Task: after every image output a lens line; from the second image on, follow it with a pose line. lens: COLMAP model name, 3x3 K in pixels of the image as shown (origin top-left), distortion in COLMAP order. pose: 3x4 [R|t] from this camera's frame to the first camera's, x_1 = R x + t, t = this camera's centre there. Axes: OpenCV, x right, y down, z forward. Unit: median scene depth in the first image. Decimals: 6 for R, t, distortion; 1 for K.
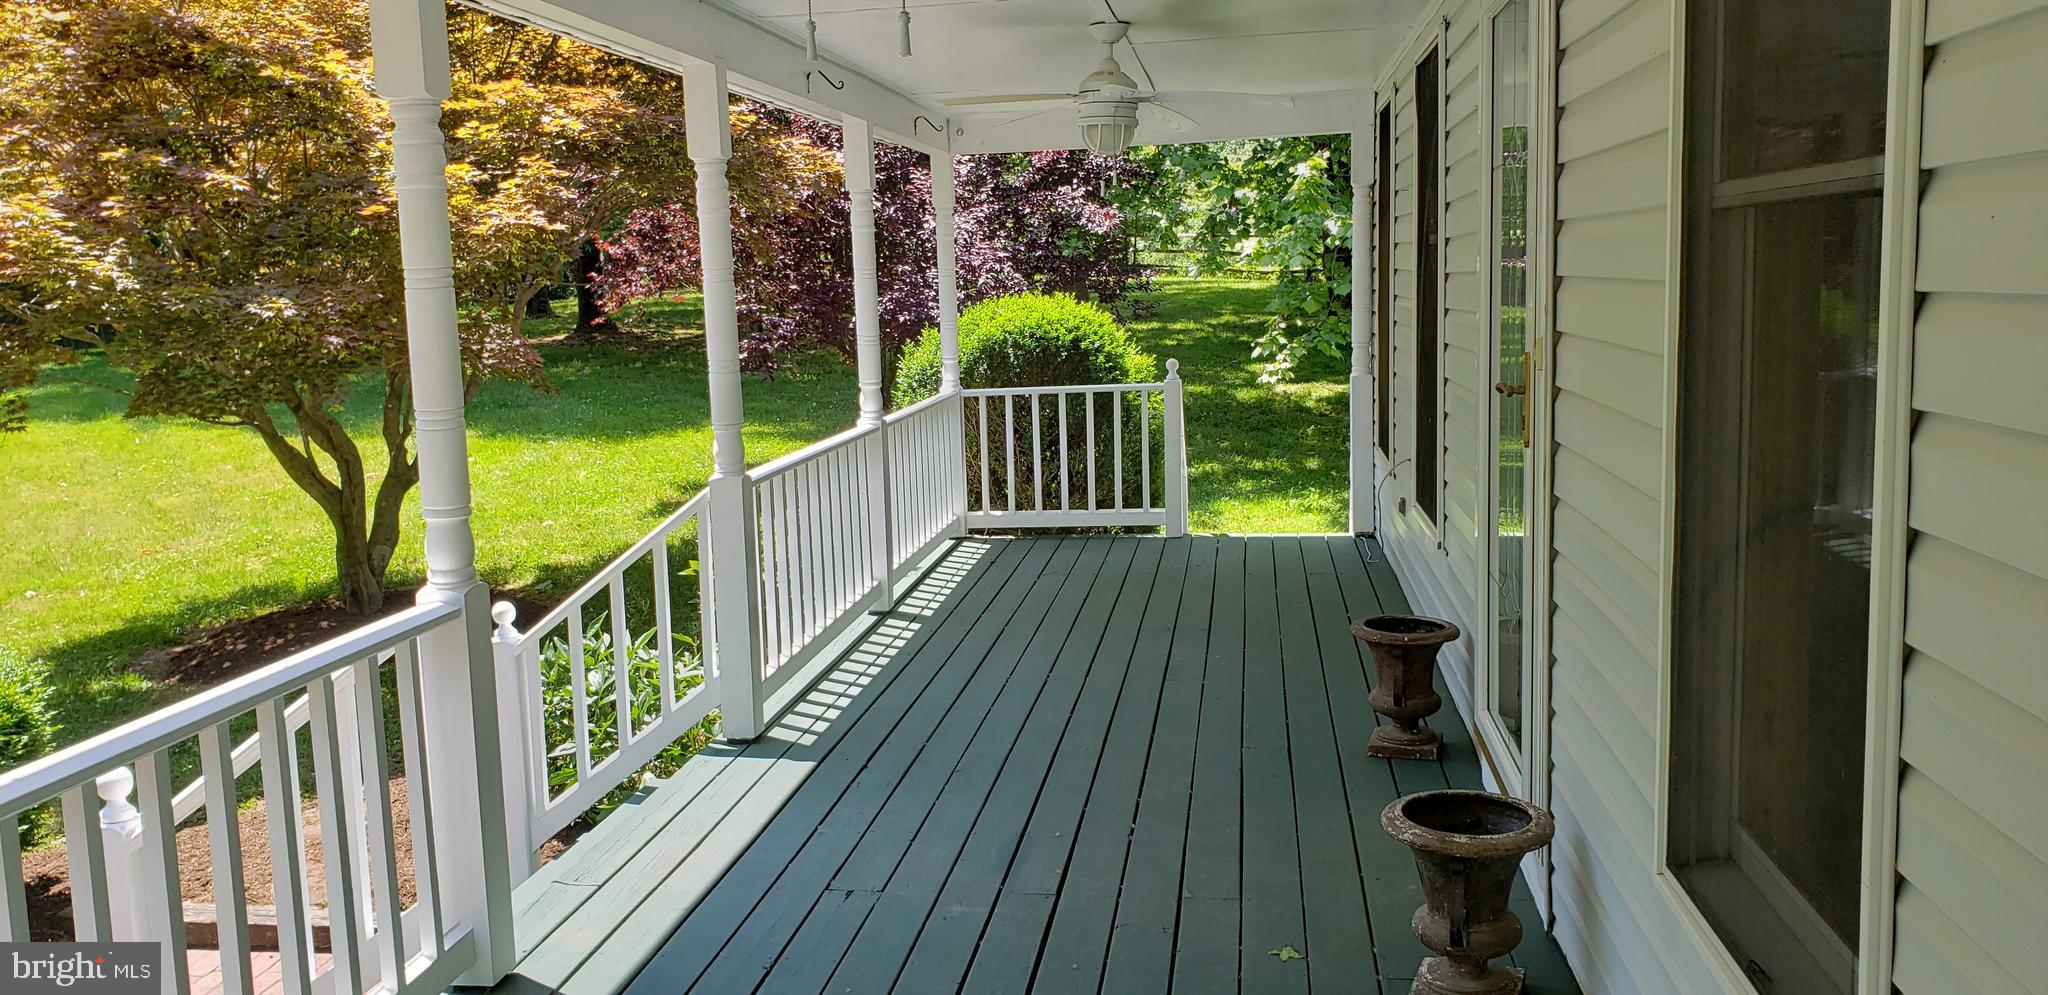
lens RADIAL K [[1519.3, 0, 1025.3], [0, 1519.3, 464.3], [0, 0, 1]] dist [0.036519, -0.132126]
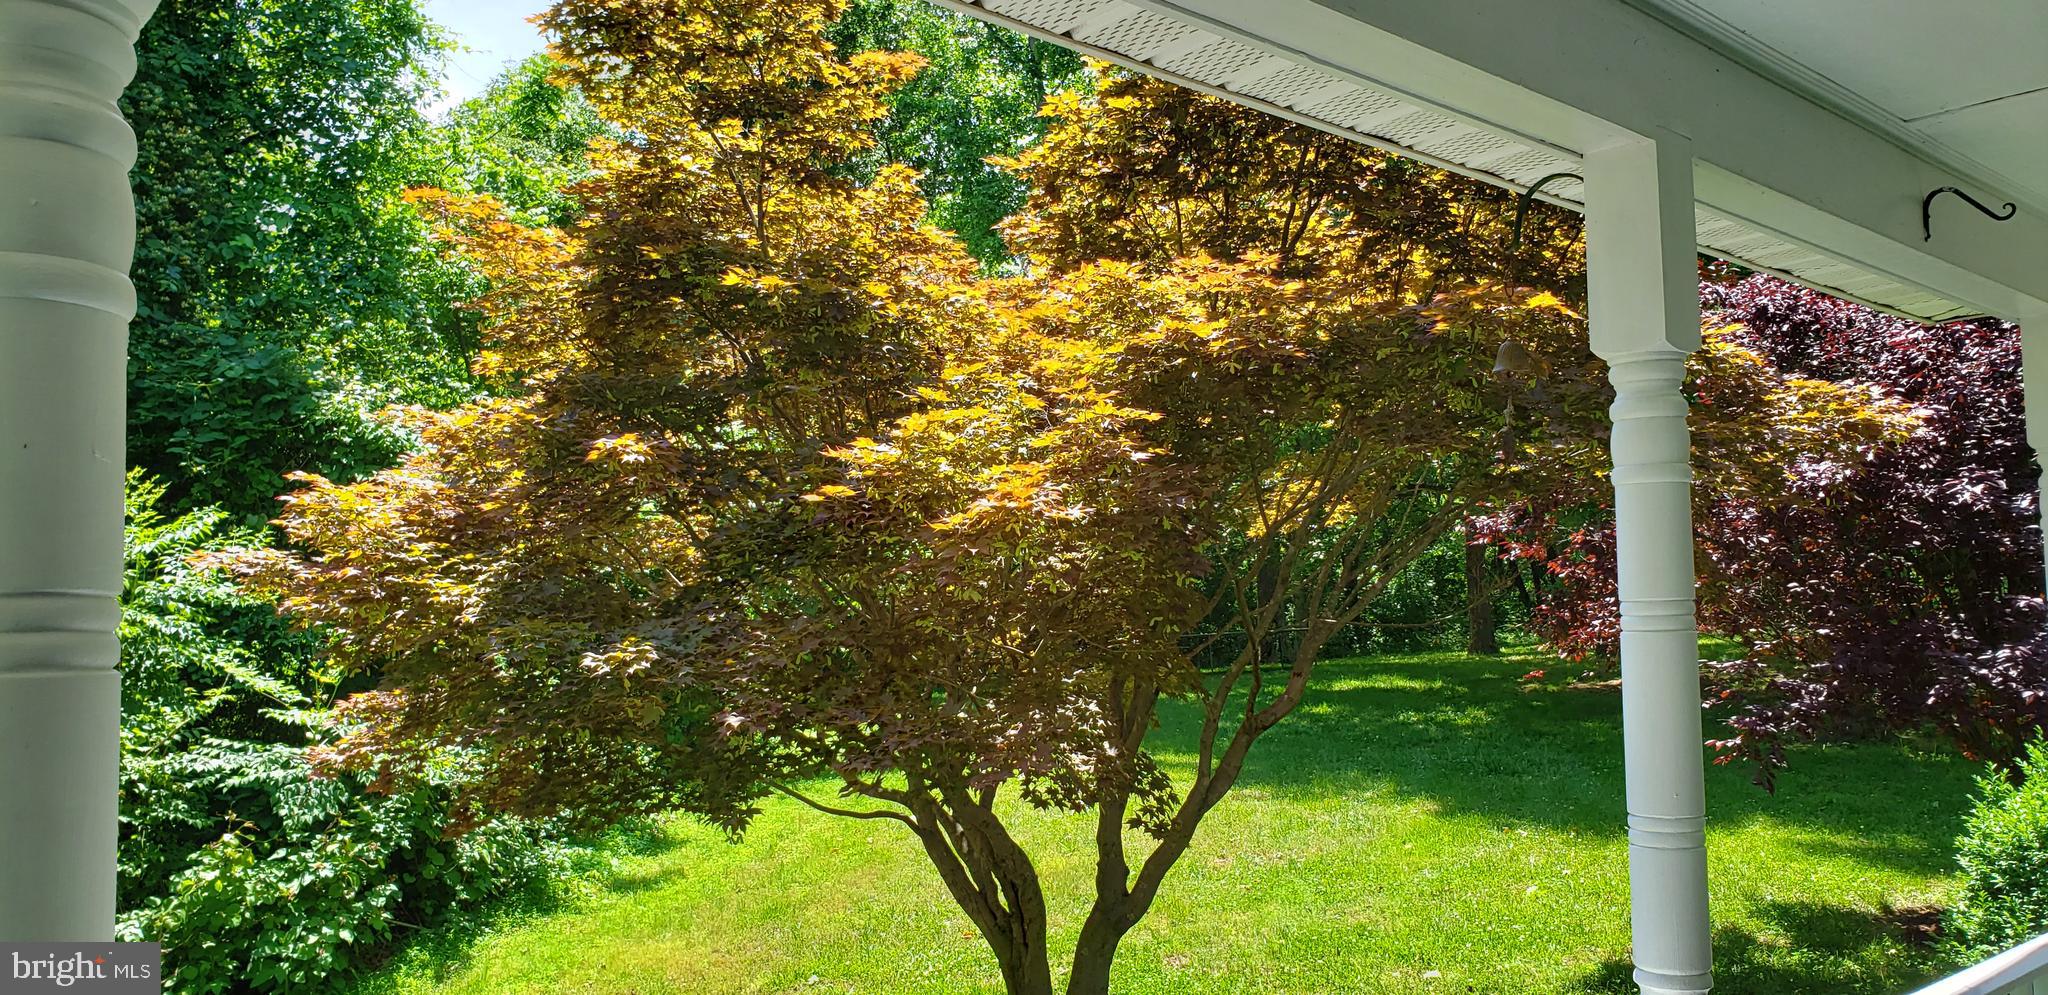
lens RADIAL K [[1519.3, 0, 1025.3], [0, 1519.3, 464.3], [0, 0, 1]] dist [0.036519, -0.132126]
pose [[0.756645, -0.051250, -0.651814, -0.001921], [-0.089749, 0.979345, -0.181185, -0.053662], [0.647637, 0.195592, 0.736417, 0.416862]]
